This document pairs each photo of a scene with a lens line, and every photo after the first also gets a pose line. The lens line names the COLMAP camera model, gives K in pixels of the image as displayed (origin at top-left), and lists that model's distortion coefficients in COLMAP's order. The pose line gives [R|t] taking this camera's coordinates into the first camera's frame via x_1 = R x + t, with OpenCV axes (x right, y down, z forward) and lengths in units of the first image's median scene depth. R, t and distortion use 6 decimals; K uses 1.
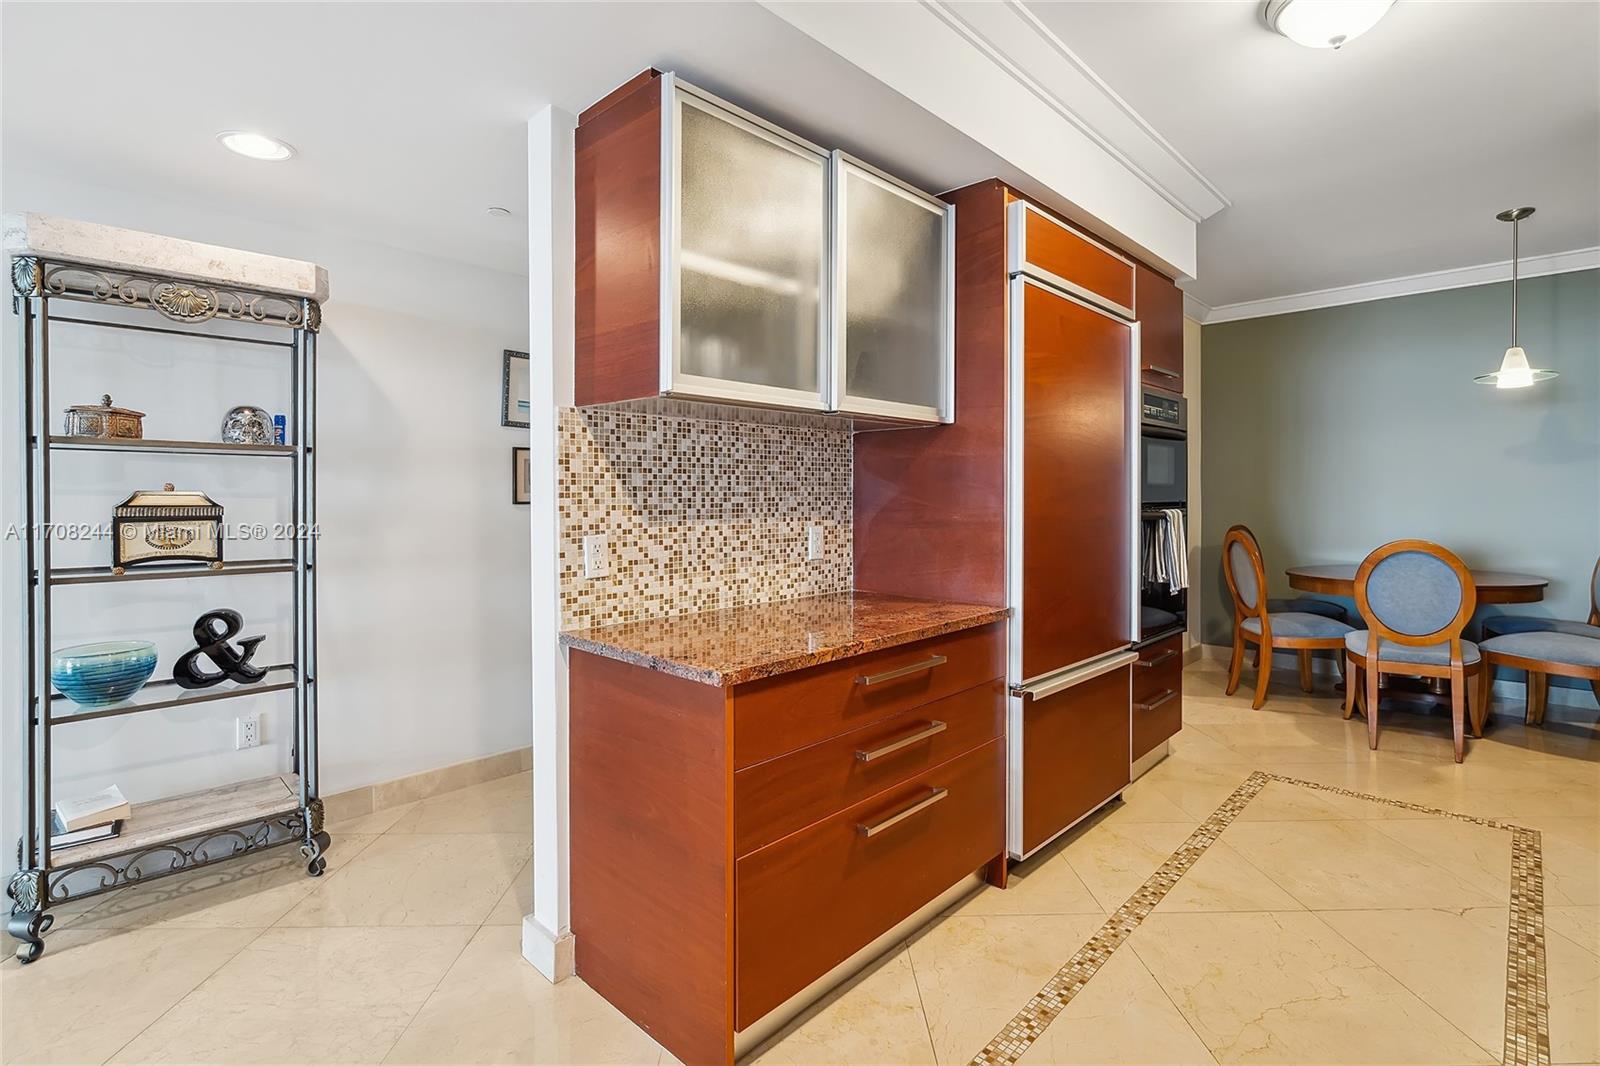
lens RADIAL K [[762.8, 0, 789.8], [0, 762.8, 491.7], [0, 0, 1]] dist [-0.004168, 0.003401]
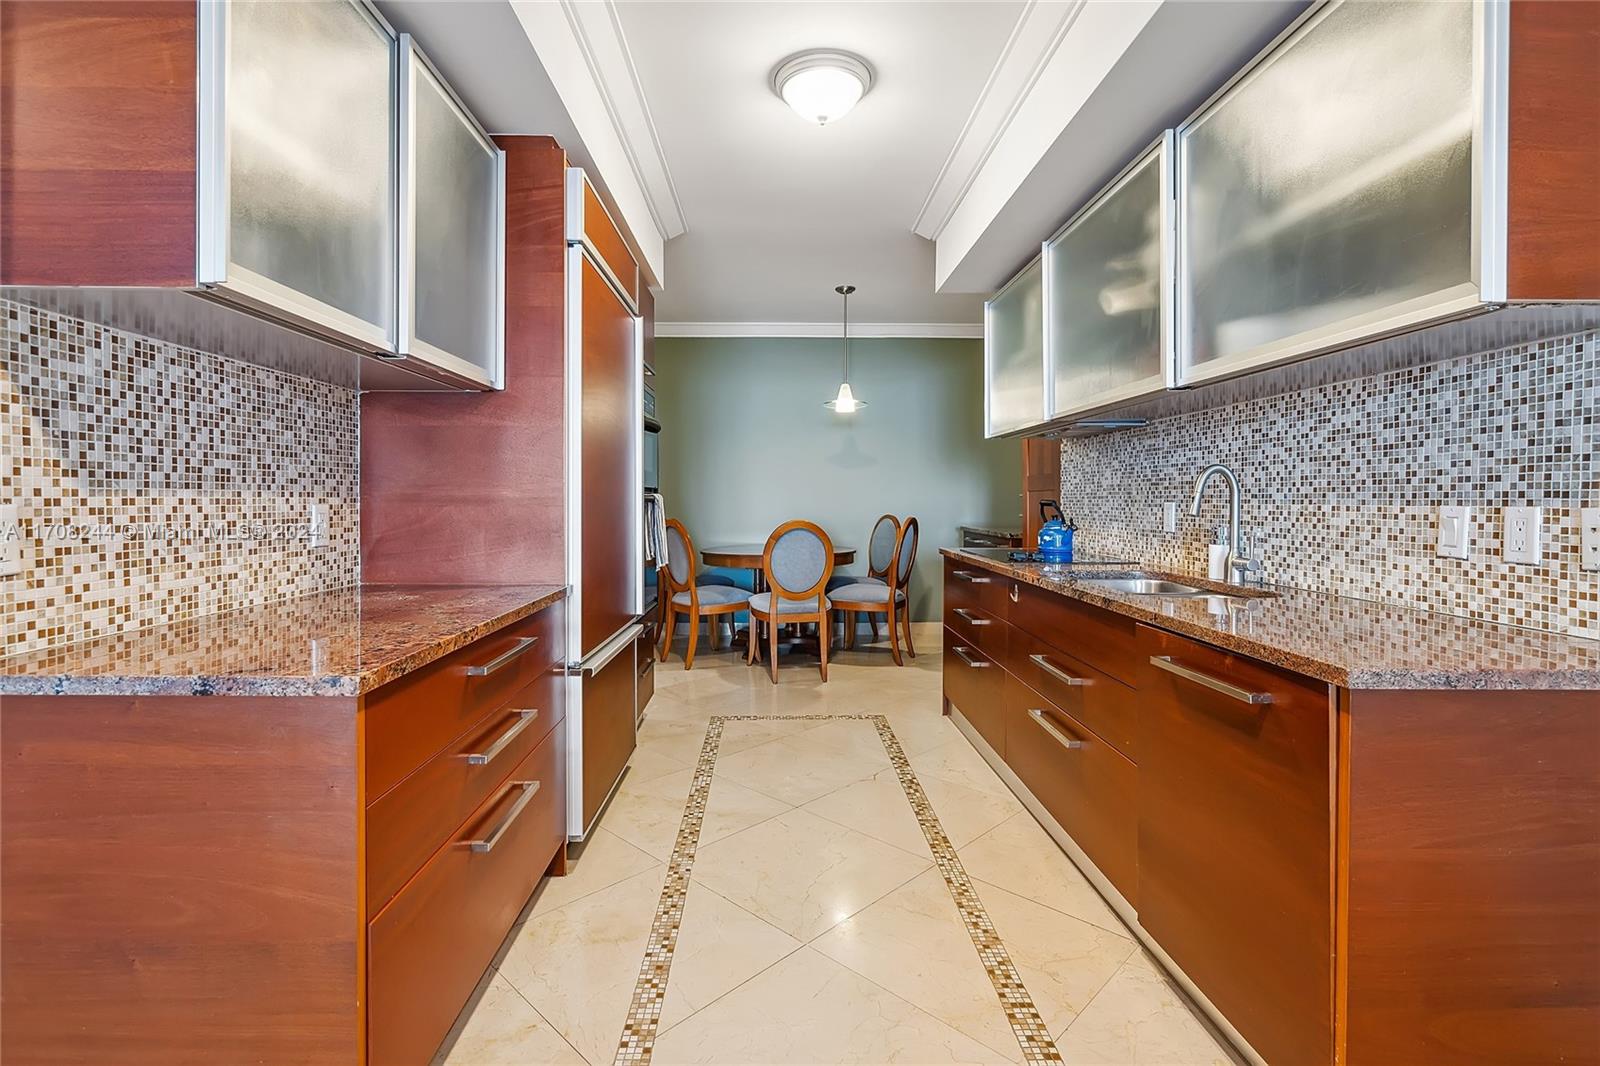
lens RADIAL K [[762.8, 0, 777.9], [0, 762.8, 501.4], [0, 0, 1]] dist [-0.004168, 0.003401]
pose [[0.713522, 0.003515, 0.700624, -0.201431], [-0.008139, 0.999962, 0.003272, 0.040085], [-0.700585, -0.008037, 0.713523, 0.122293]]
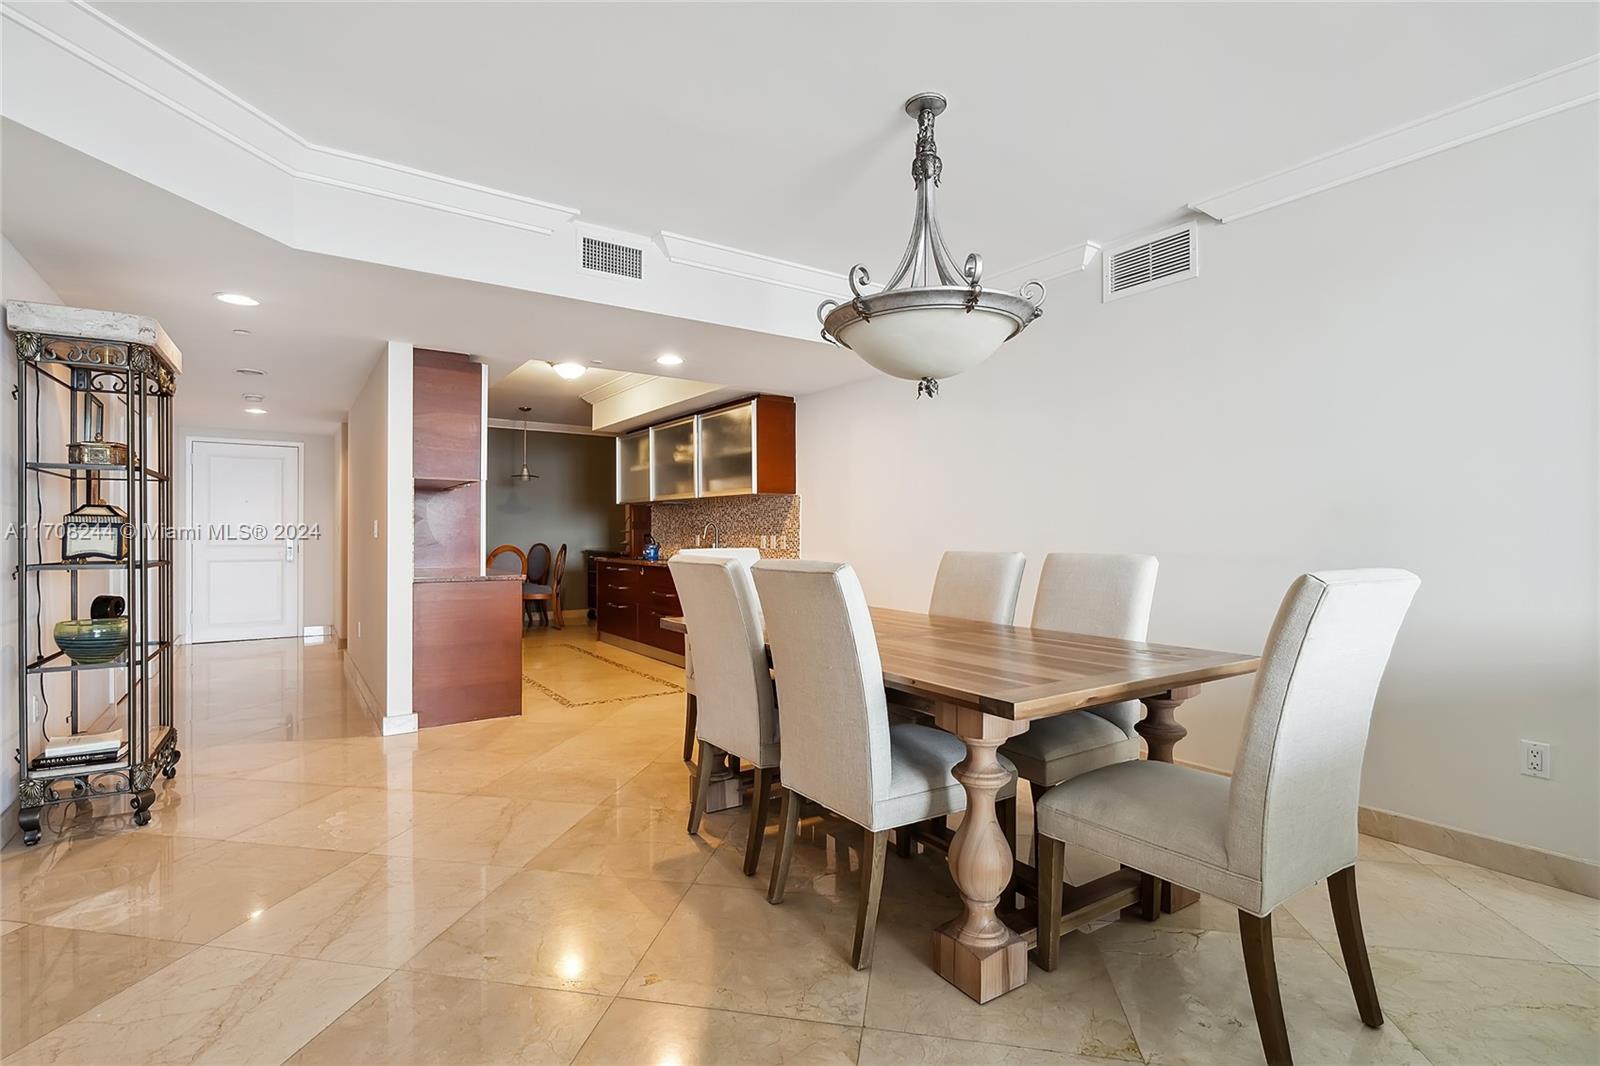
lens RADIAL K [[762.8, 0, 802.5], [0, 762.8, 533.6], [0, 0, 1]] dist [-0.004168, 0.003401]
pose [[0.187830, 0.007250, 0.982175, -1.958005], [-0.008082, 0.999950, -0.005835, 0.050467], [-0.982168, -0.006842, 0.187879, -0.481525]]
